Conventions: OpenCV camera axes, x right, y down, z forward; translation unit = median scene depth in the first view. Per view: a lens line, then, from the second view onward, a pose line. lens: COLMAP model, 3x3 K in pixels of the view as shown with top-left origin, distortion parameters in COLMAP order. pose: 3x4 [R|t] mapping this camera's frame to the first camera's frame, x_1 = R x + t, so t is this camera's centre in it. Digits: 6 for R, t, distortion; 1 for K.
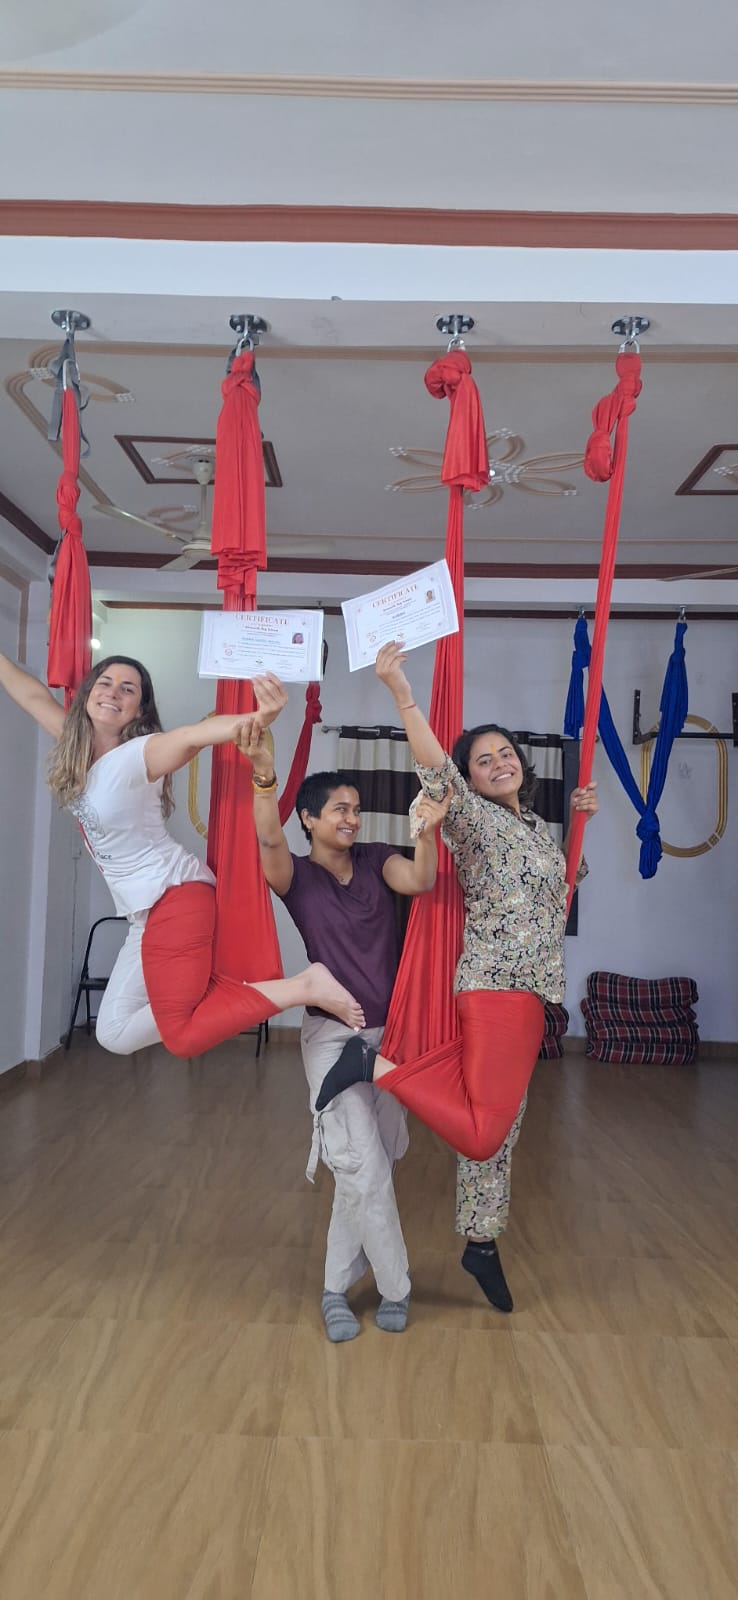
lens RADIAL K [[1084.4, 0, 376.9], [0, 1084.4, 797.6], [0, 0, 1]] dist [0.095991, -0.071629]
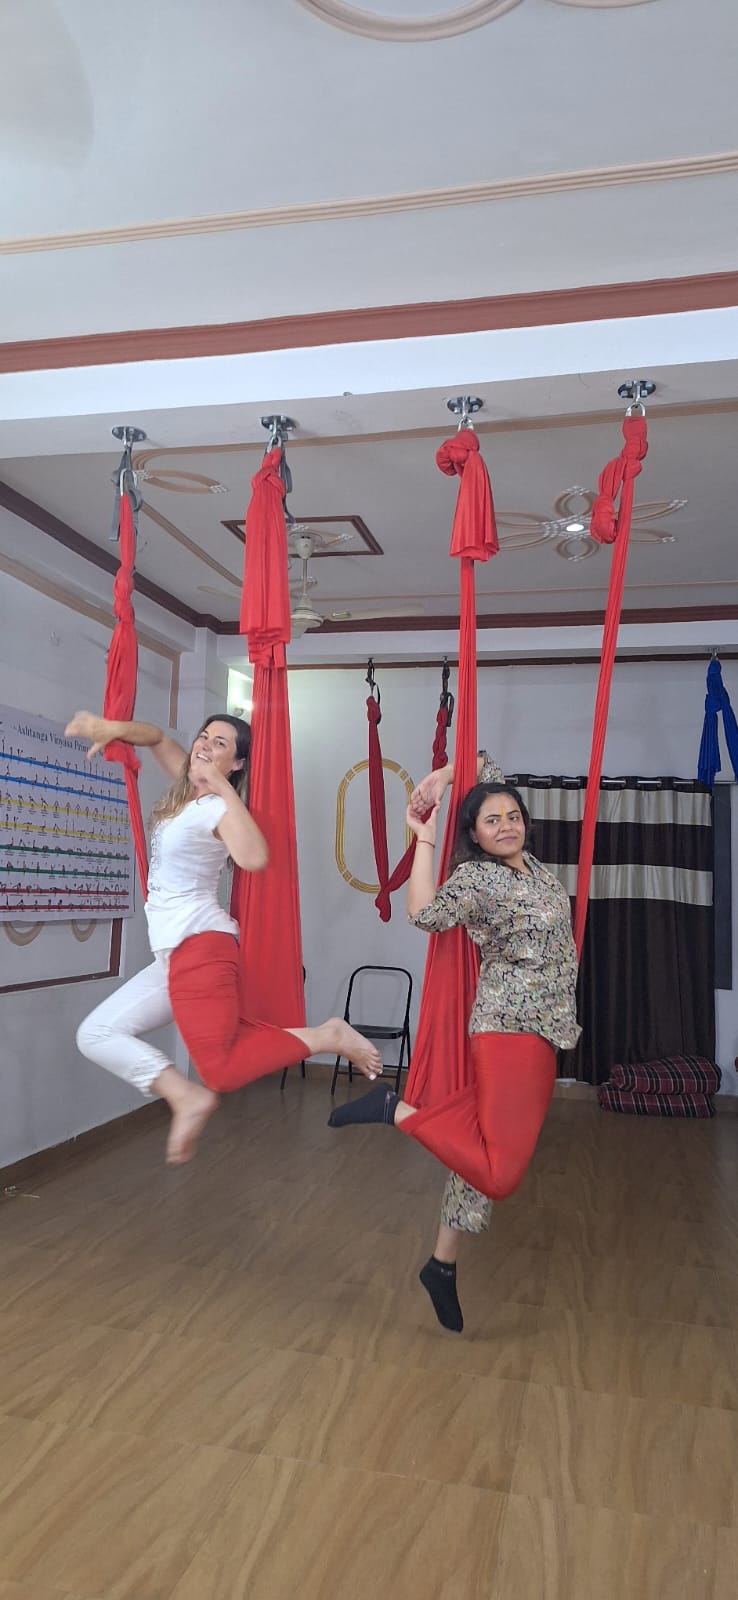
lens RADIAL K [[1084.4, 0, 362.8], [0, 1084.4, 801.3], [0, 0, 1]] dist [0.095991, -0.071629]
pose [[0.975621, -0.015447, -0.218916, 0.199739], [0.007391, 0.999267, -0.037568, -0.010375], [0.219336, 0.035034, 0.975020, -0.035621]]
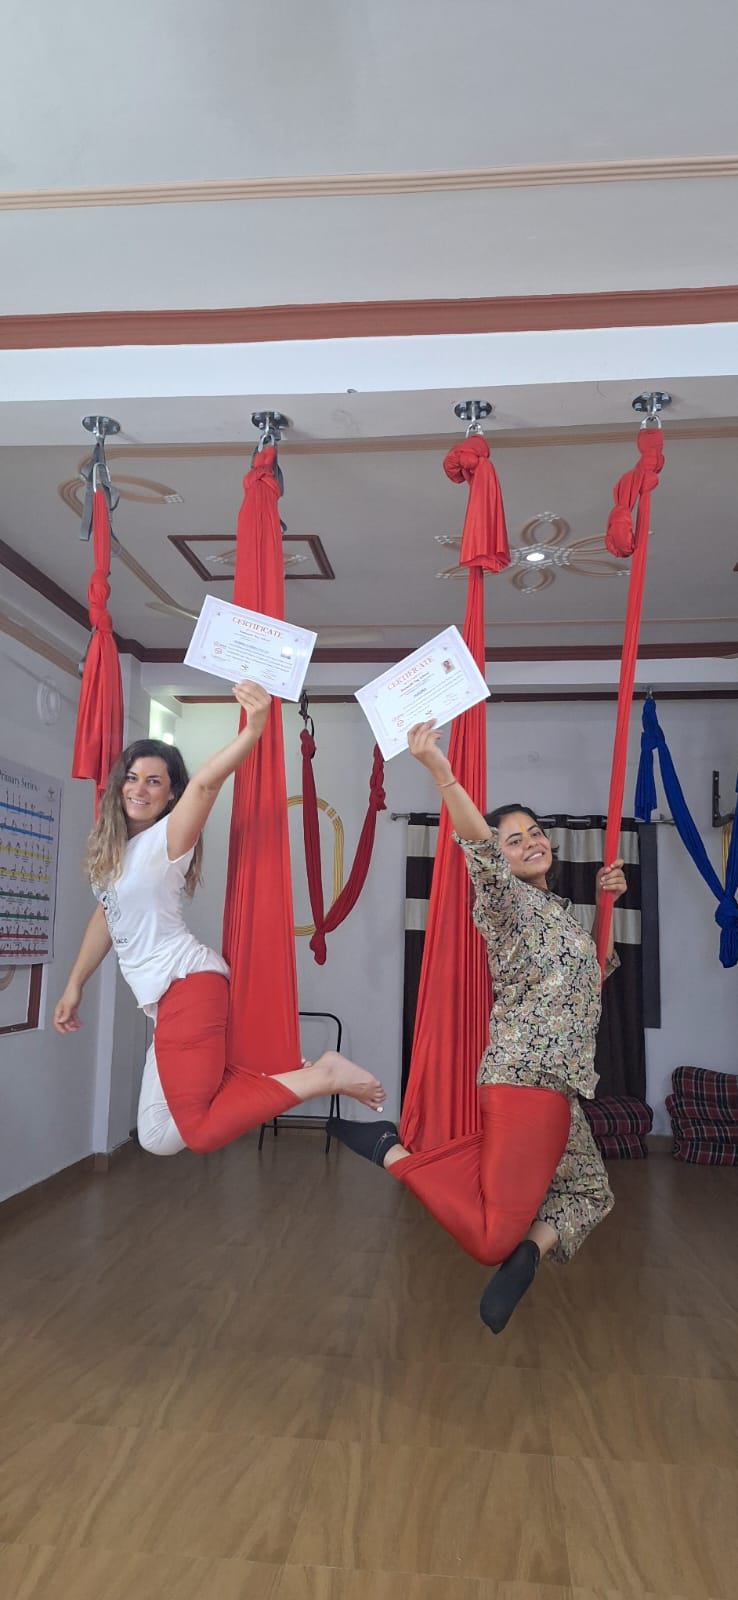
lens RADIAL K [[1084.4, 0, 377.1], [0, 1084.4, 817.6], [0, 0, 1]] dist [0.095991, -0.071629]
pose [[0.995600, -0.018197, -0.091919, 0.068910], [0.012223, 0.997801, -0.065143, 0.005015], [0.092902, 0.063733, 0.993633, 0.021425]]
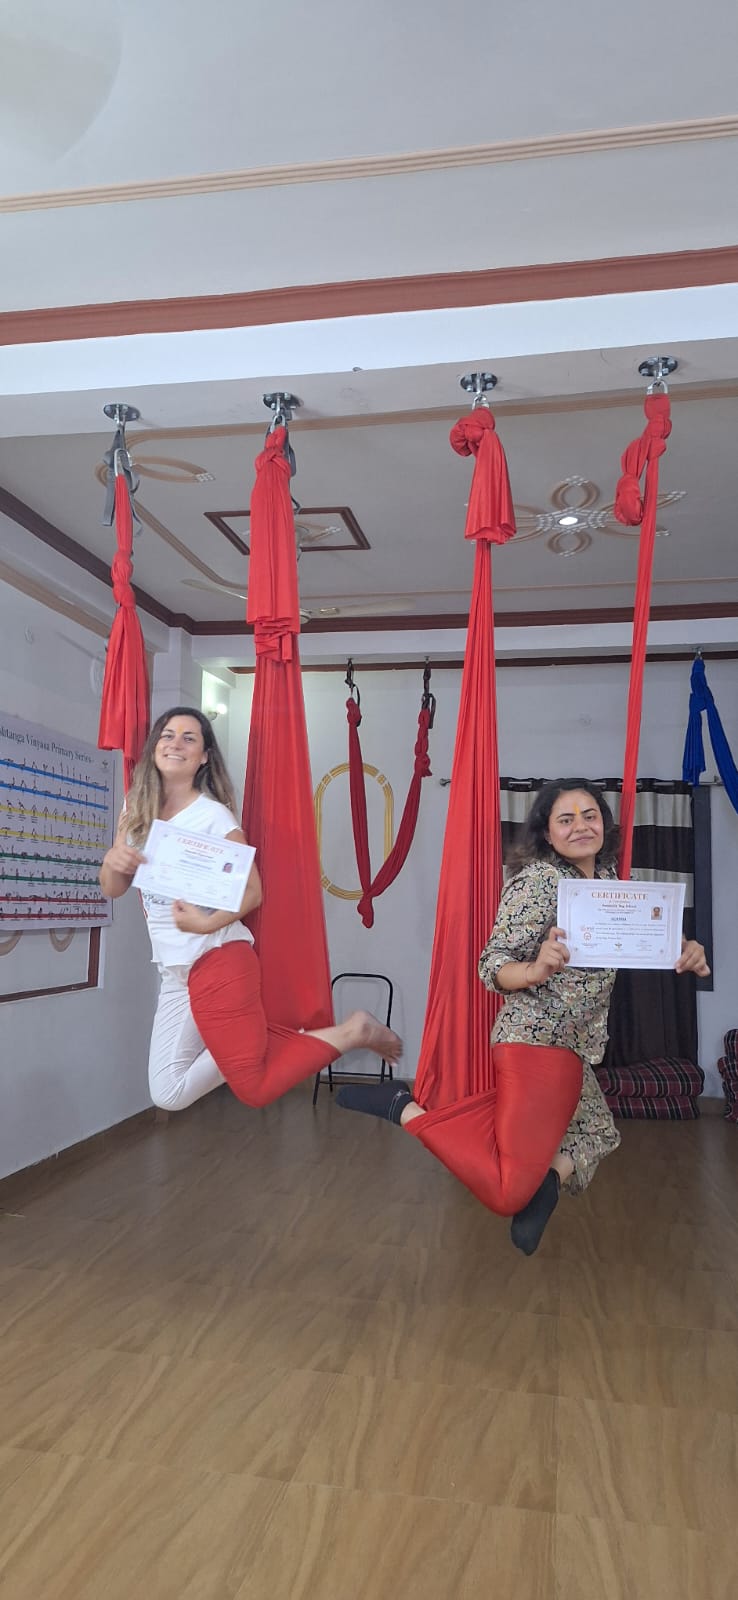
lens RADIAL K [[1084.4, 0, 362.2], [0, 1084.4, 820.9], [0, 0, 1]] dist [0.095991, -0.071629]
pose [[0.983967, -0.023307, -0.176823, 0.134638], [0.018491, 0.999413, -0.028834, 0.000800], [0.177391, 0.025102, 0.983820, -0.004422]]
